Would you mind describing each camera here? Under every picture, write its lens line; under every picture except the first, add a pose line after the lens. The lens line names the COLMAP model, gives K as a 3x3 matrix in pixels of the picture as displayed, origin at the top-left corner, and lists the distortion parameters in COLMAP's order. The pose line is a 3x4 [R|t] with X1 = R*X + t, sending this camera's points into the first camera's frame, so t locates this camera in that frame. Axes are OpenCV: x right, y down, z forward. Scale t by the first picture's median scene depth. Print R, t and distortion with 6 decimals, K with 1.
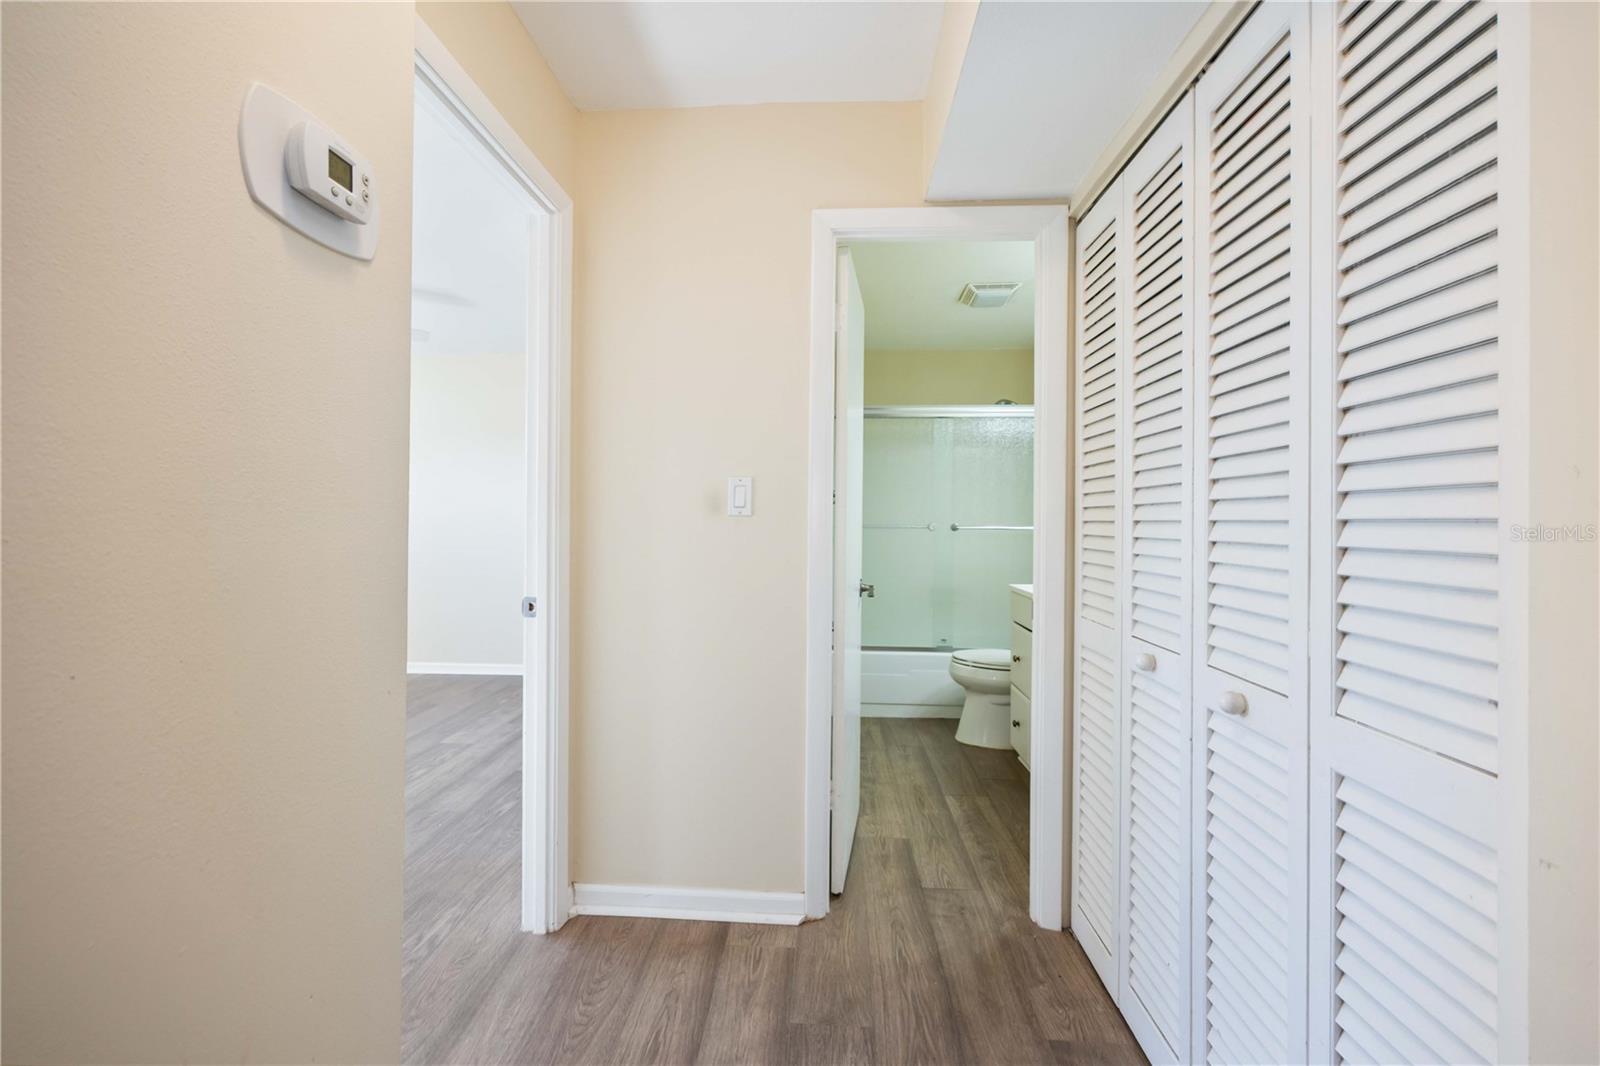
lens RADIAL K [[625.3, 0, 802.0], [0, 625.3, 530.7], [0, 0, 1]] dist [0.002688, -0.000149]
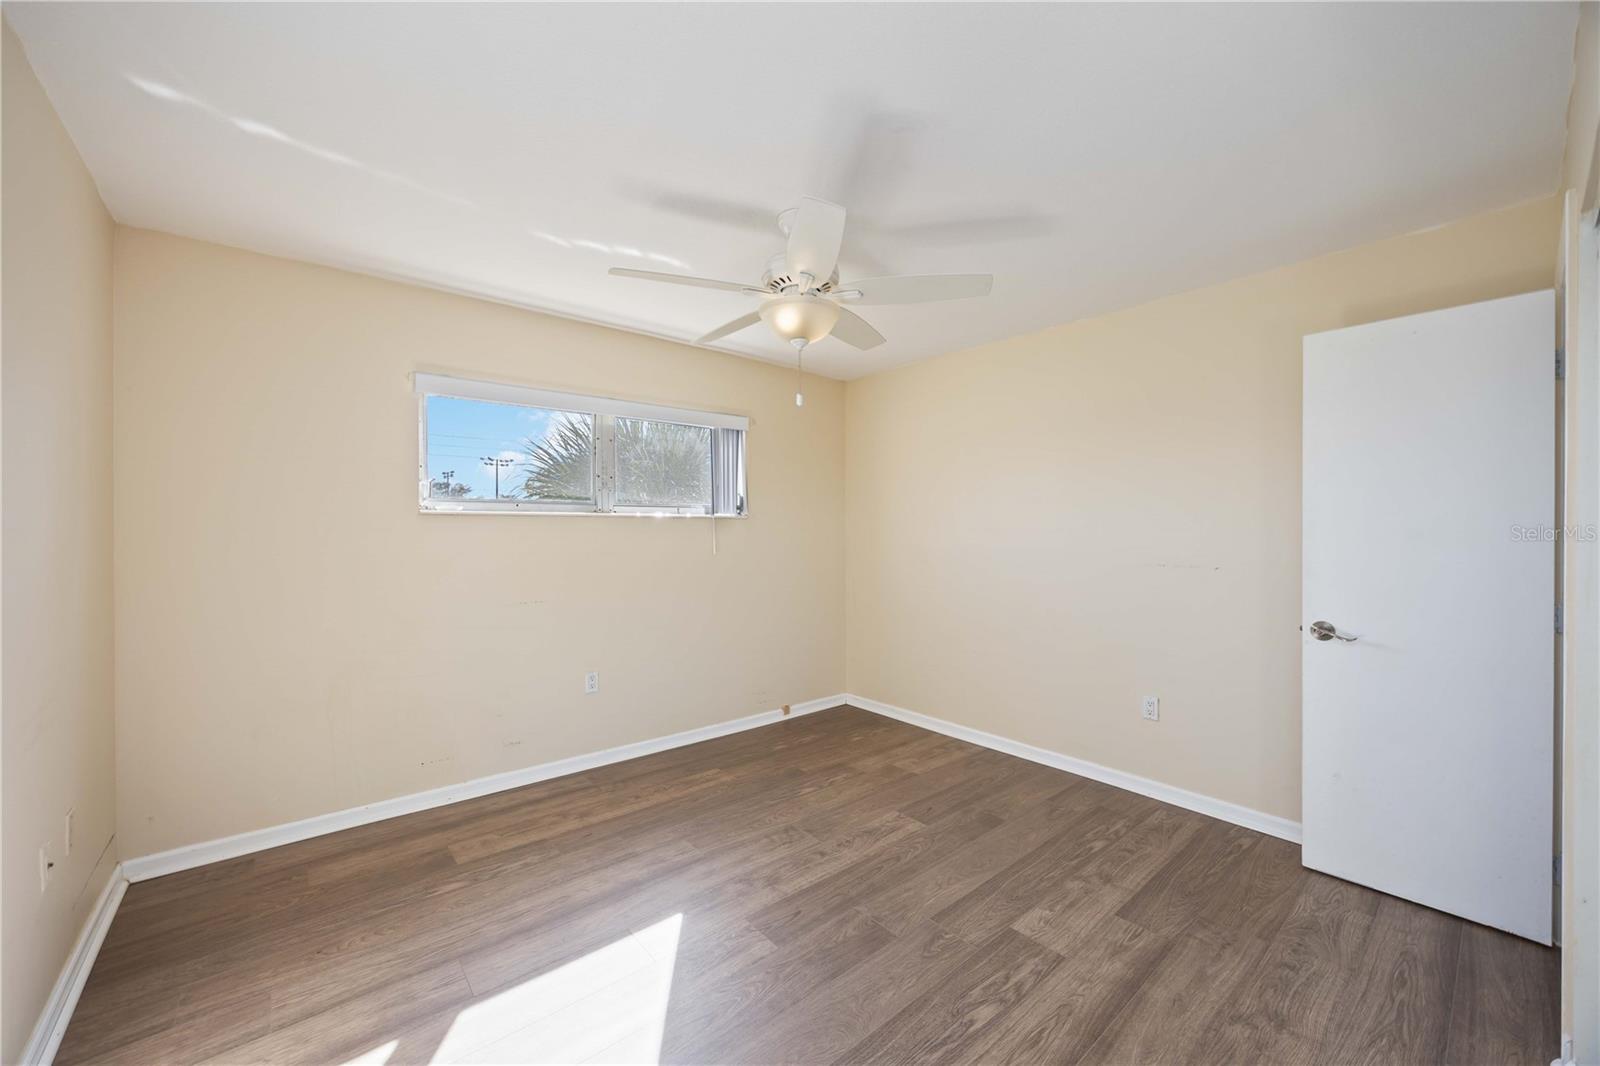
lens RADIAL K [[625.3, 0, 804.7], [0, 625.3, 538.3], [0, 0, 1]] dist [0.002688, -0.000149]
pose [[0.684604, -0.006503, -0.728886, -0.269925], [0.002002, 0.999973, -0.007042, -0.043083], [0.728912, 0.003361, 0.684599, 0.433299]]
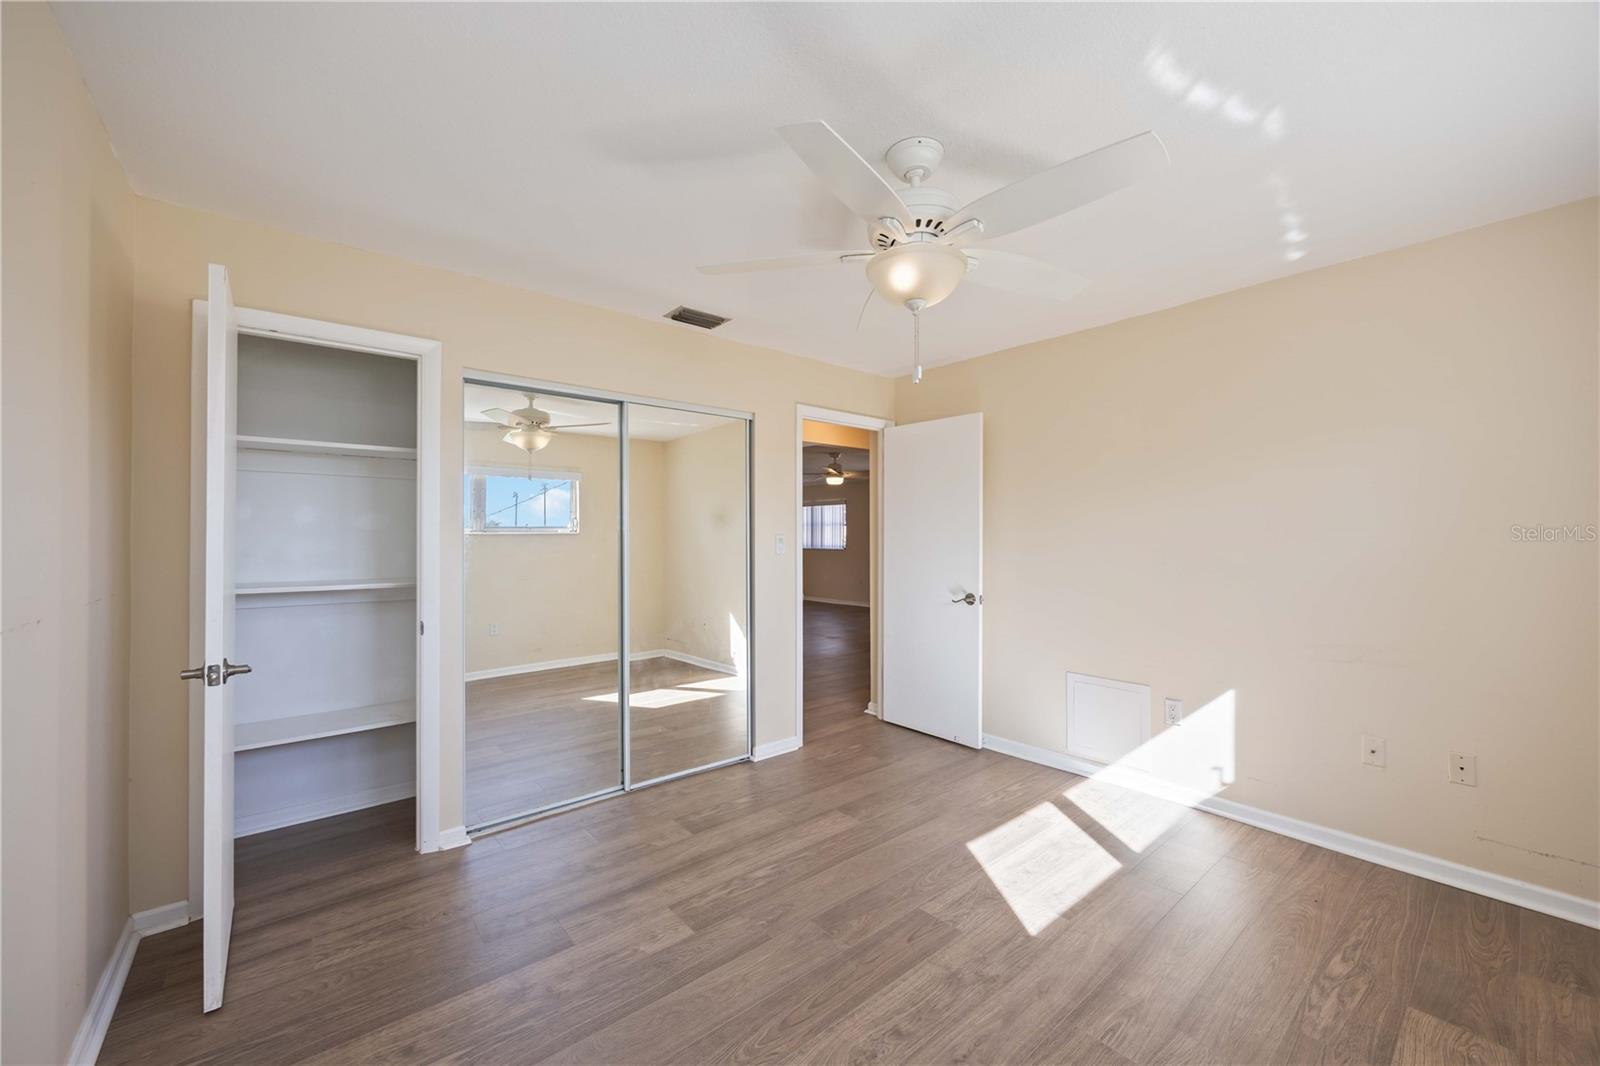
lens RADIAL K [[625.3, 0, 801.6], [0, 625.3, 527.9], [0, 0, 1]] dist [0.002688, -0.000149]
pose [[-0.674111, -0.005507, 0.738610, -1.125381], [0.000407, 0.999969, 0.007827, -0.068850], [-0.738630, 0.005577, -0.674088, 1.359484]]
